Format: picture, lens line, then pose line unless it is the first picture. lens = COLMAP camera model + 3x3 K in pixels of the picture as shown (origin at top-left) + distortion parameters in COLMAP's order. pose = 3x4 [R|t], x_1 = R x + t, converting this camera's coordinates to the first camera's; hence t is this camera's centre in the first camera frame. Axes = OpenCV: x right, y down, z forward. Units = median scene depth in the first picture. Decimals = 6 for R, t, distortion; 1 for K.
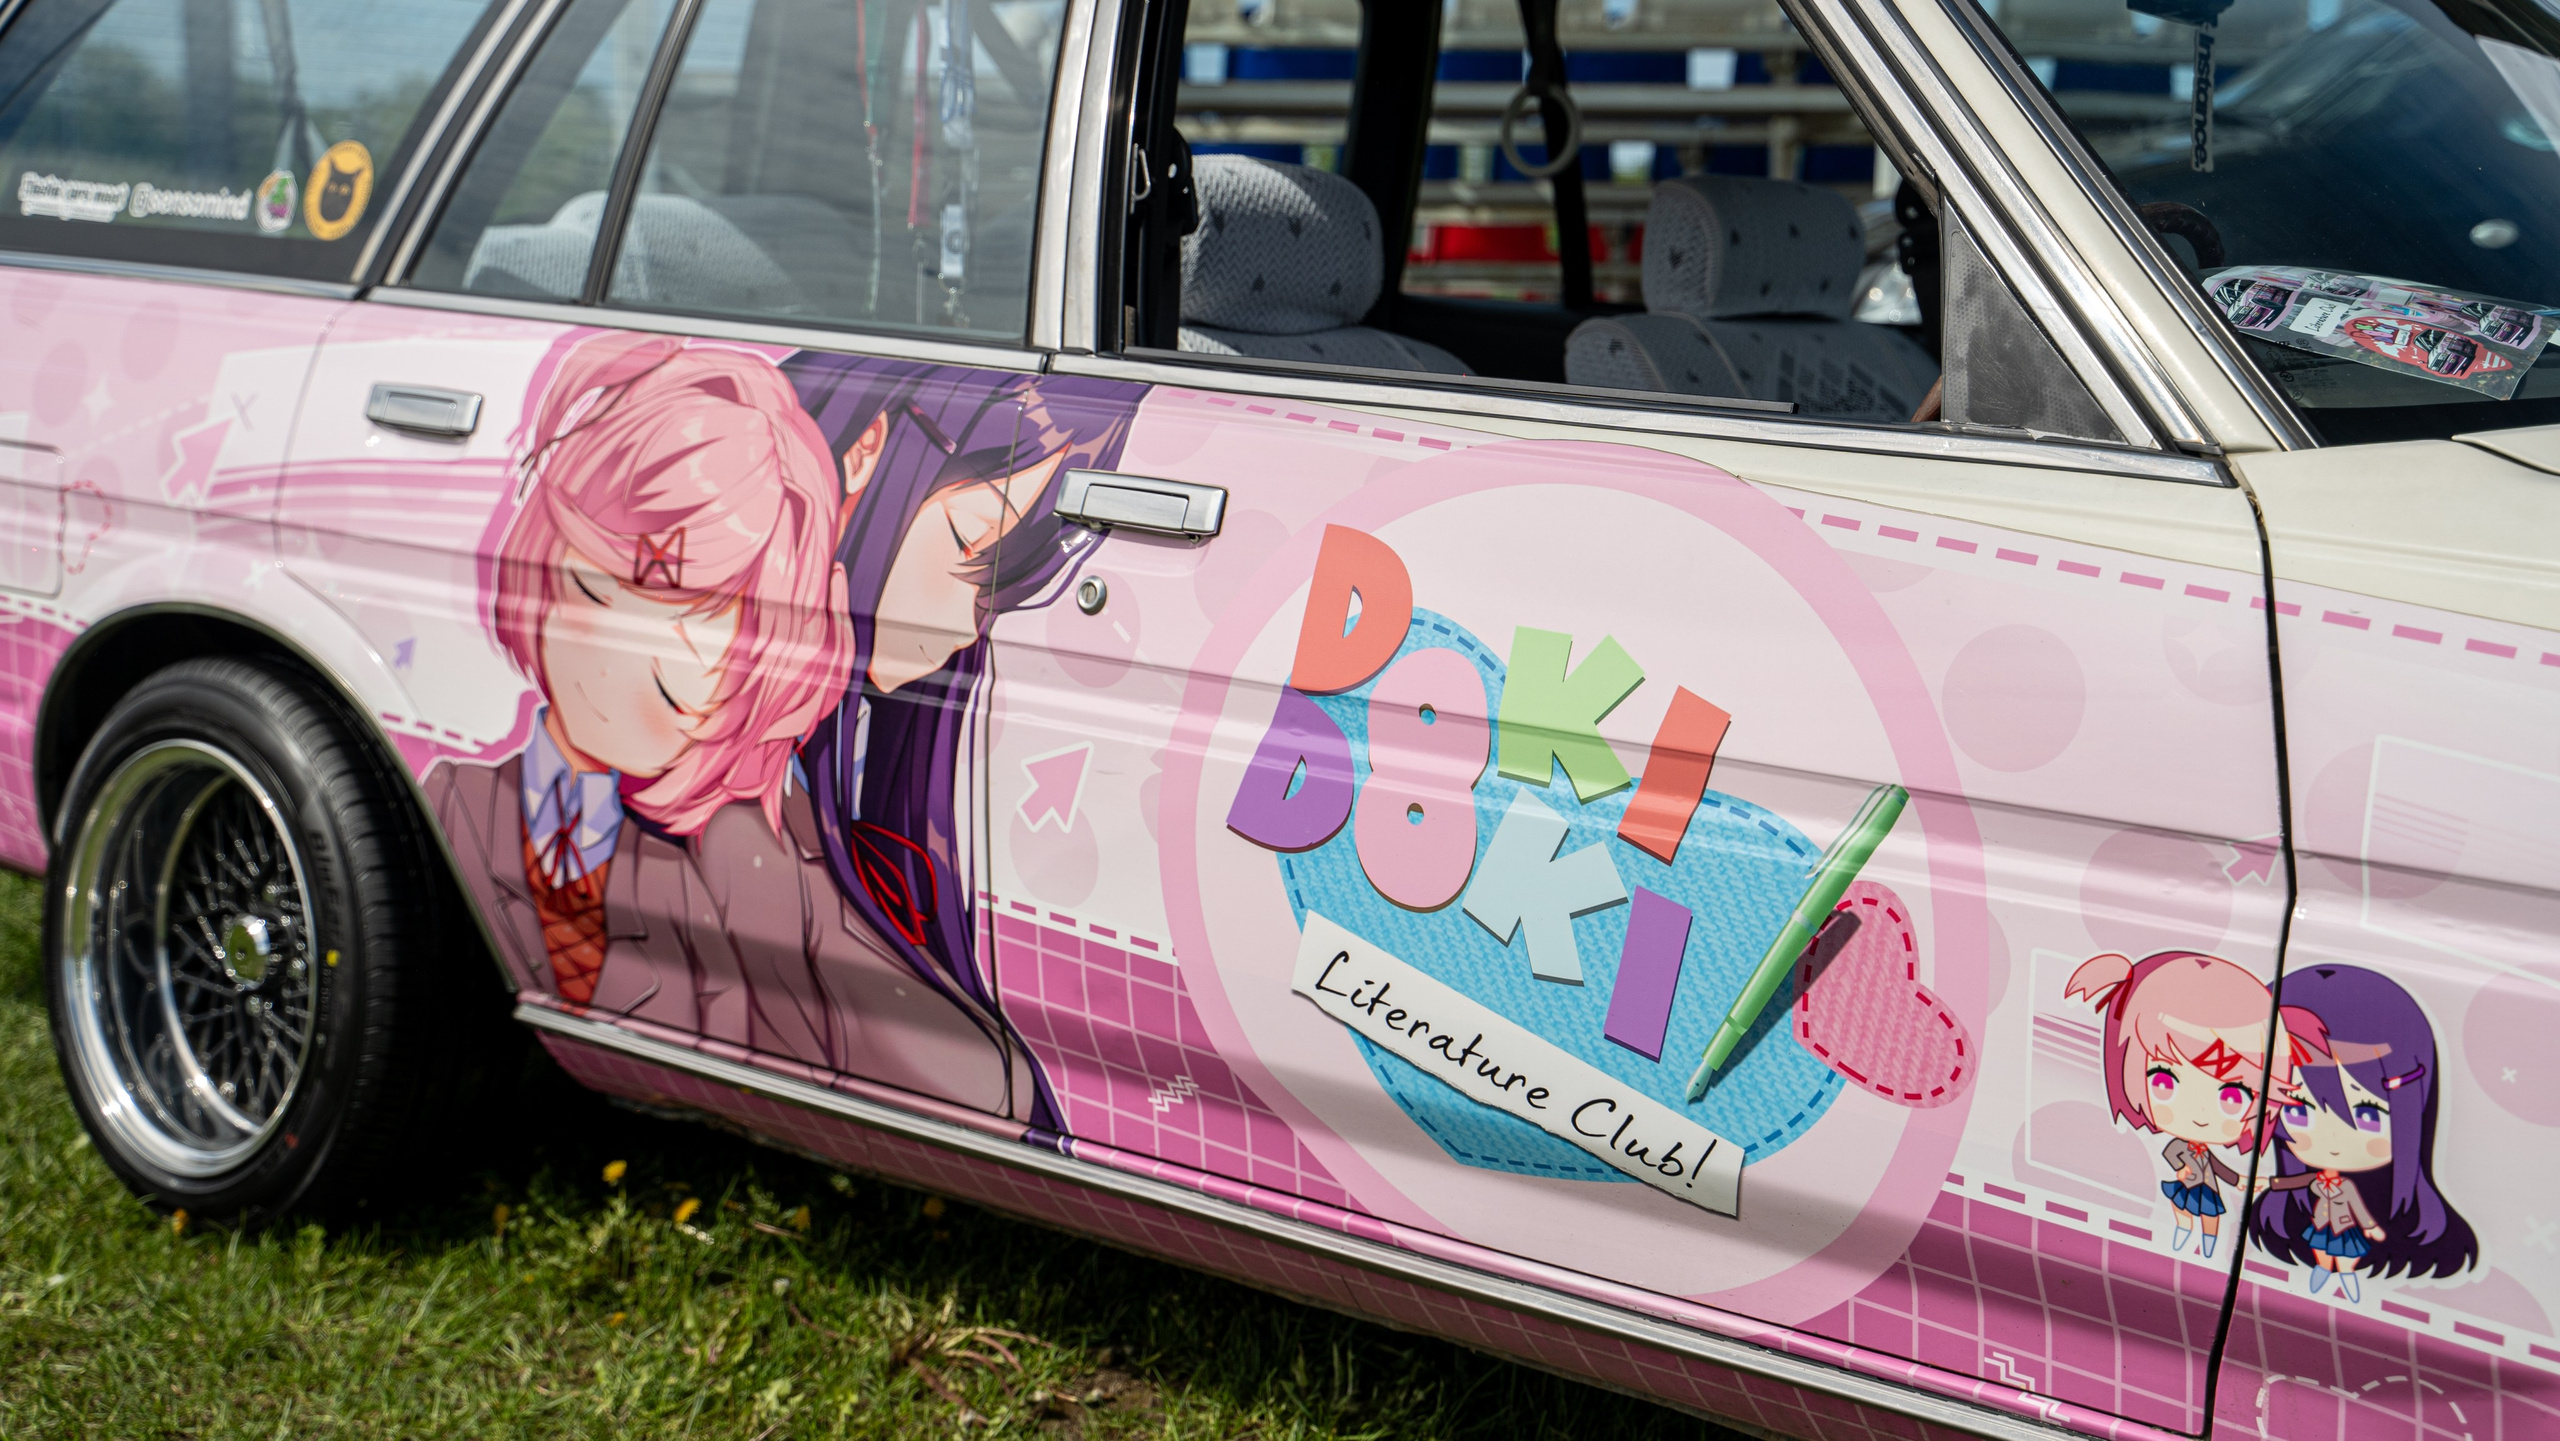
lens RADIAL K [[3537.6, 0, 1280.0], [0, 3537.6, 720.5], [0, 0, 1]] dist [0.023646, 0.460648]
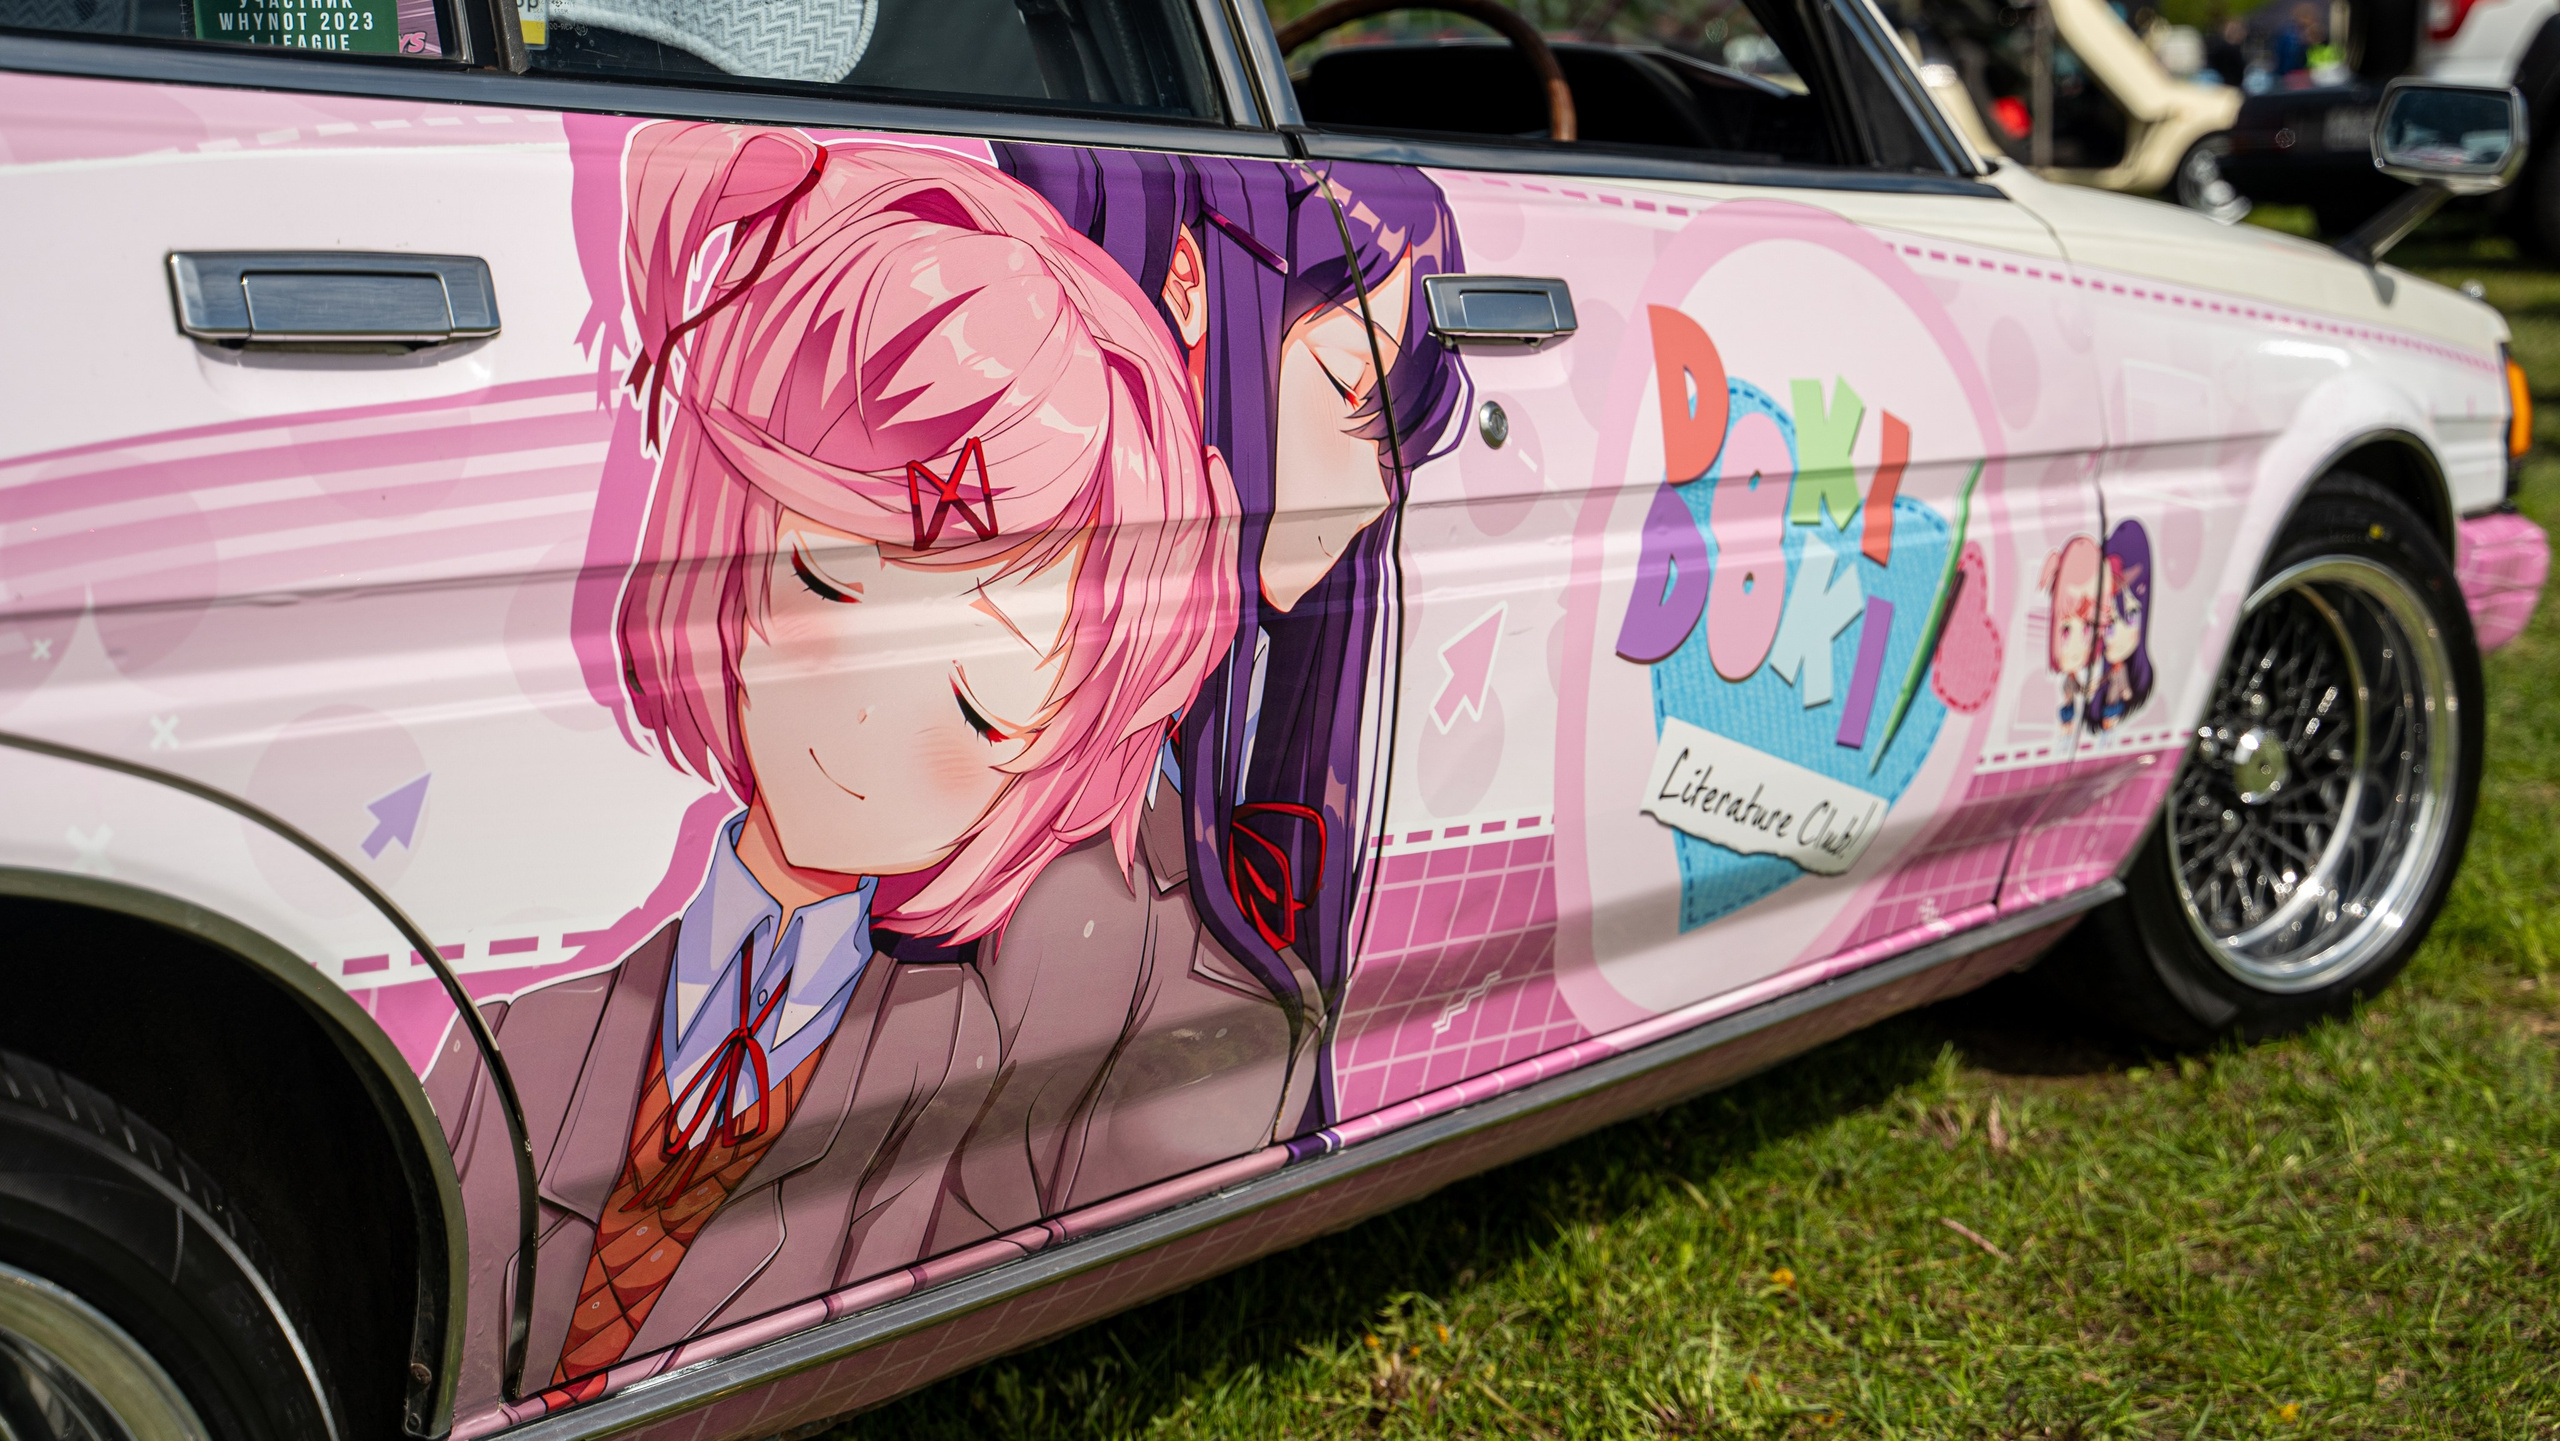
lens RADIAL K [[3537.6, 0, 1280.0], [0, 3537.6, 720.5], [0, 0, 1]] dist [0.023646, 0.460648]
pose [[-0.070361, -0.177720, 0.981563, -0.821853], [0.123329, 0.974902, 0.185355, -0.119998], [-0.989868, 0.134097, -0.046677, 1.035822]]
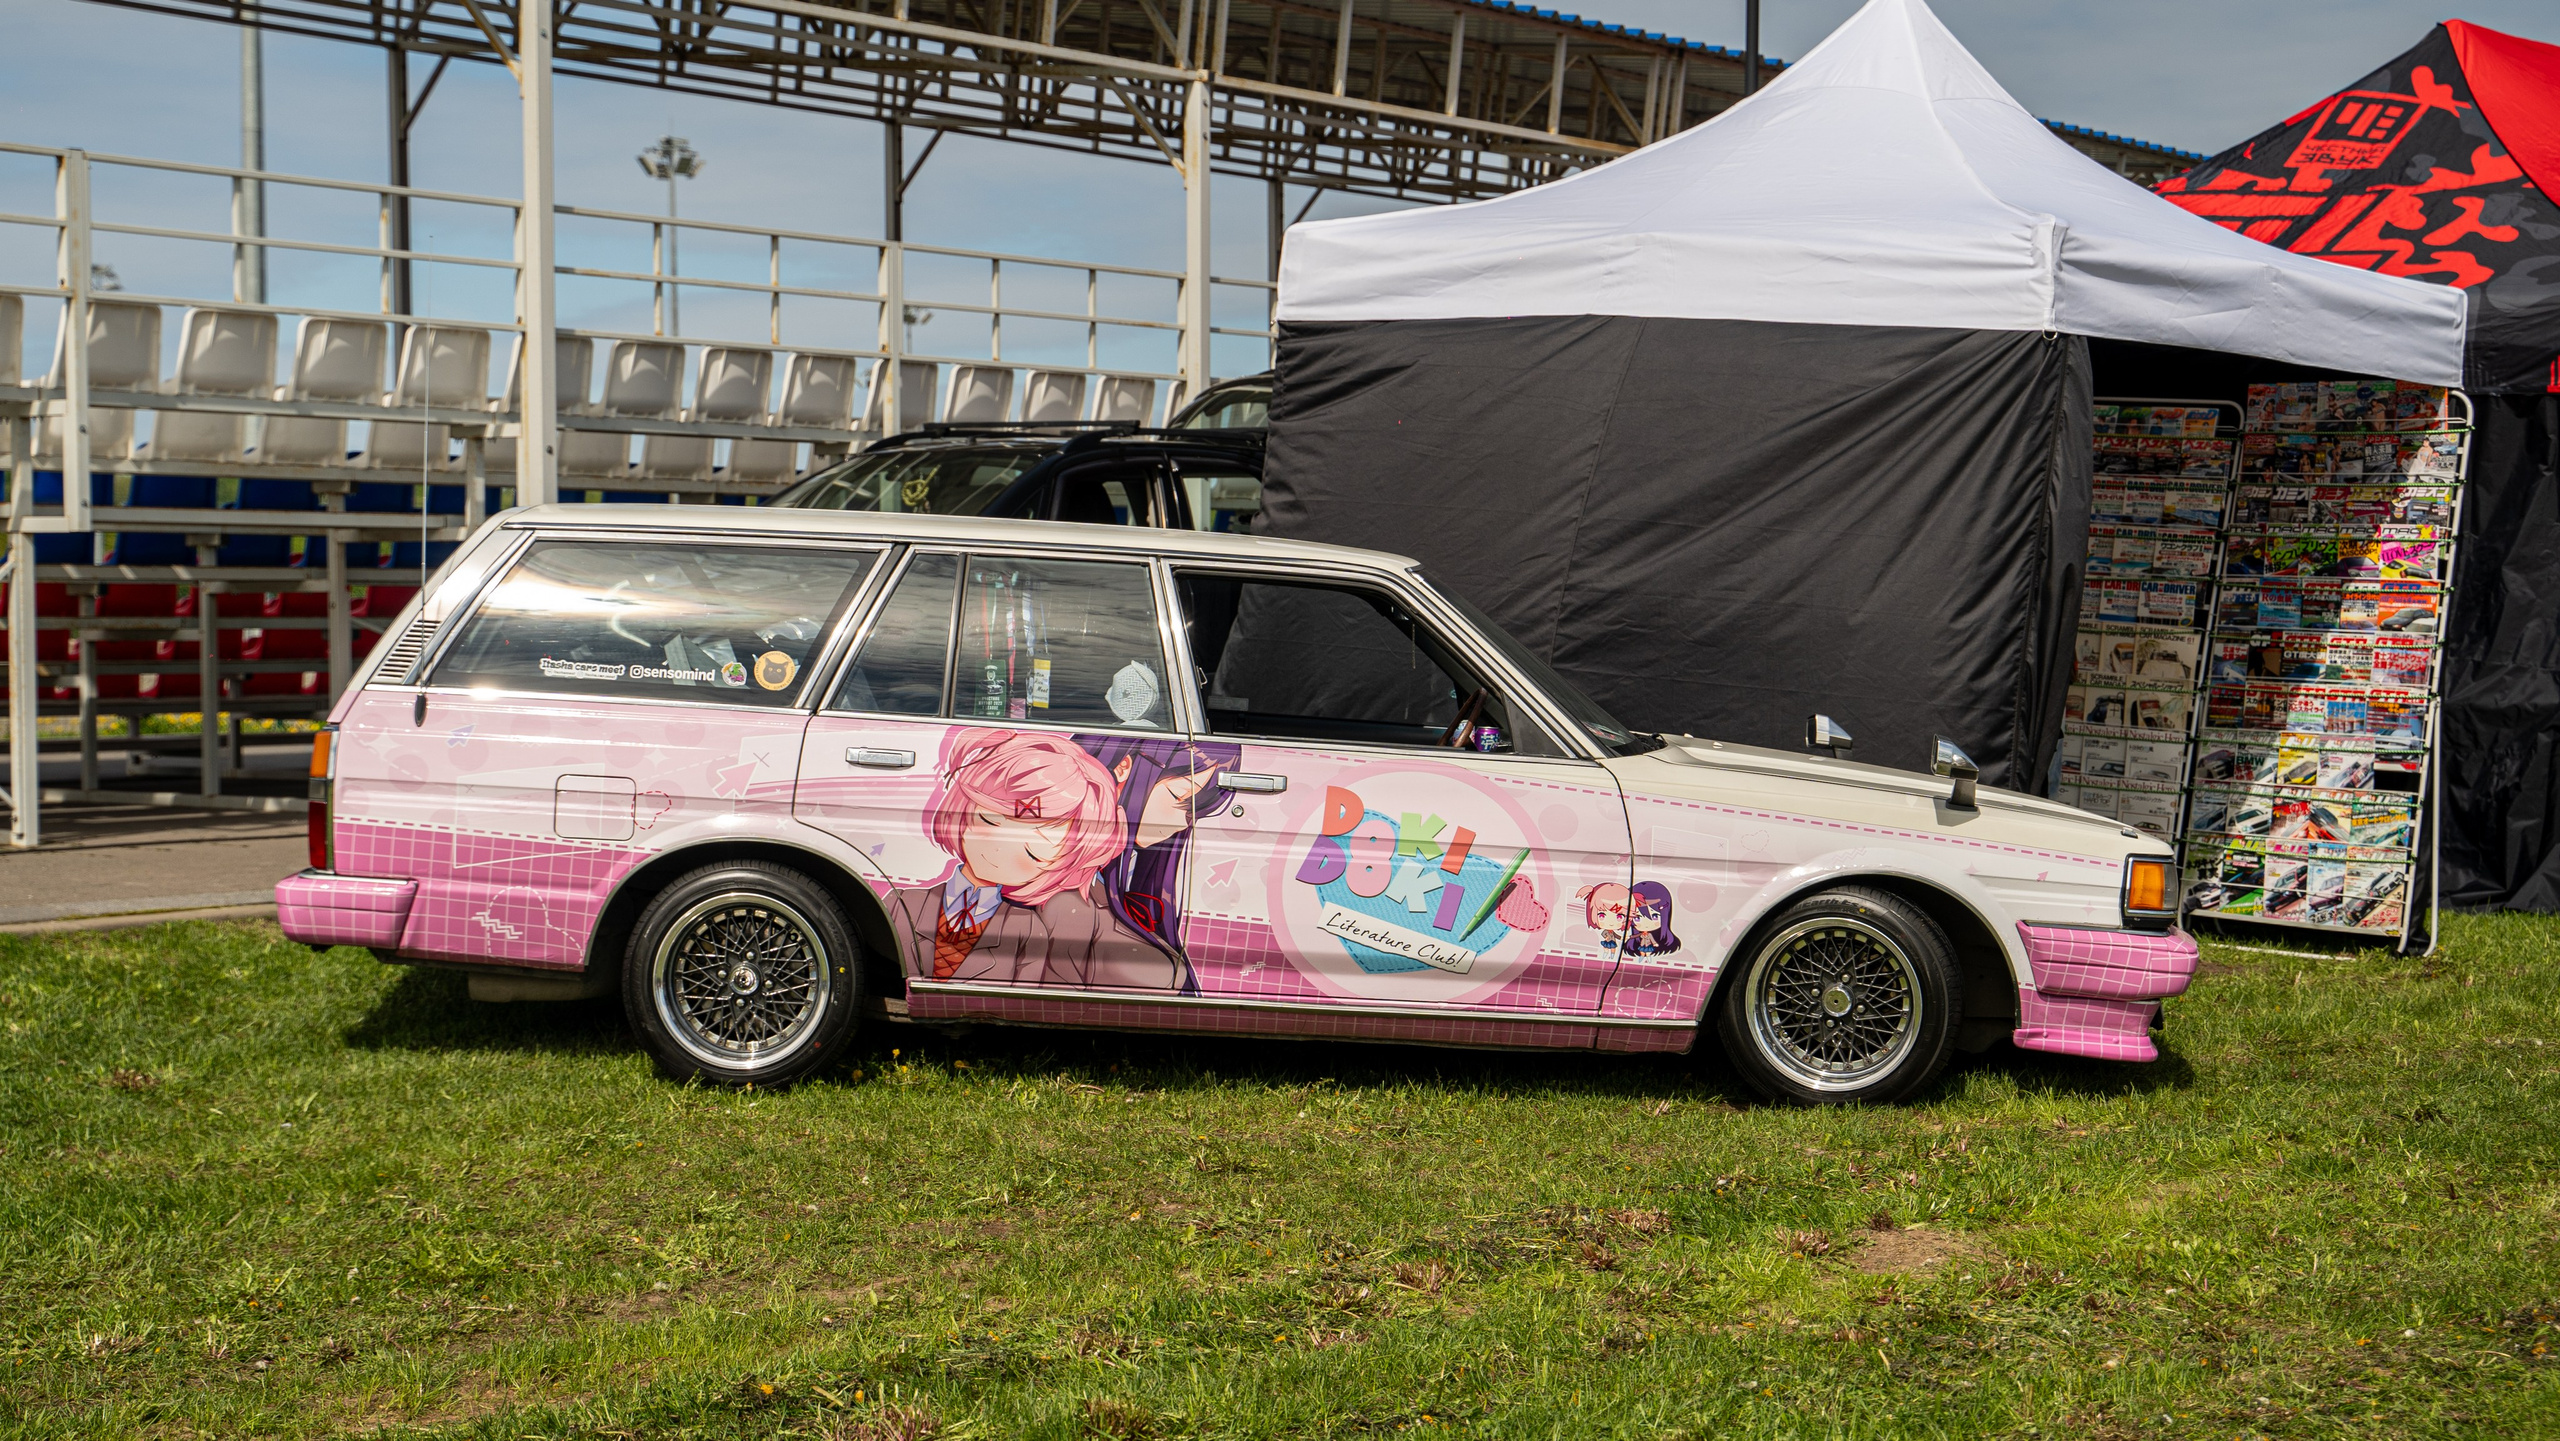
lens RADIAL K [[3537.6, 0, 1280.0], [0, 3537.6, 720.5], [0, 0, 1]] dist [0.023646, 0.460648]
pose [[0.755062, -0.024479, 0.655196, -1.992742], [0.068578, 0.996770, -0.041791, 0.017963], [-0.652057, 0.076487, 0.754302, -1.354914]]
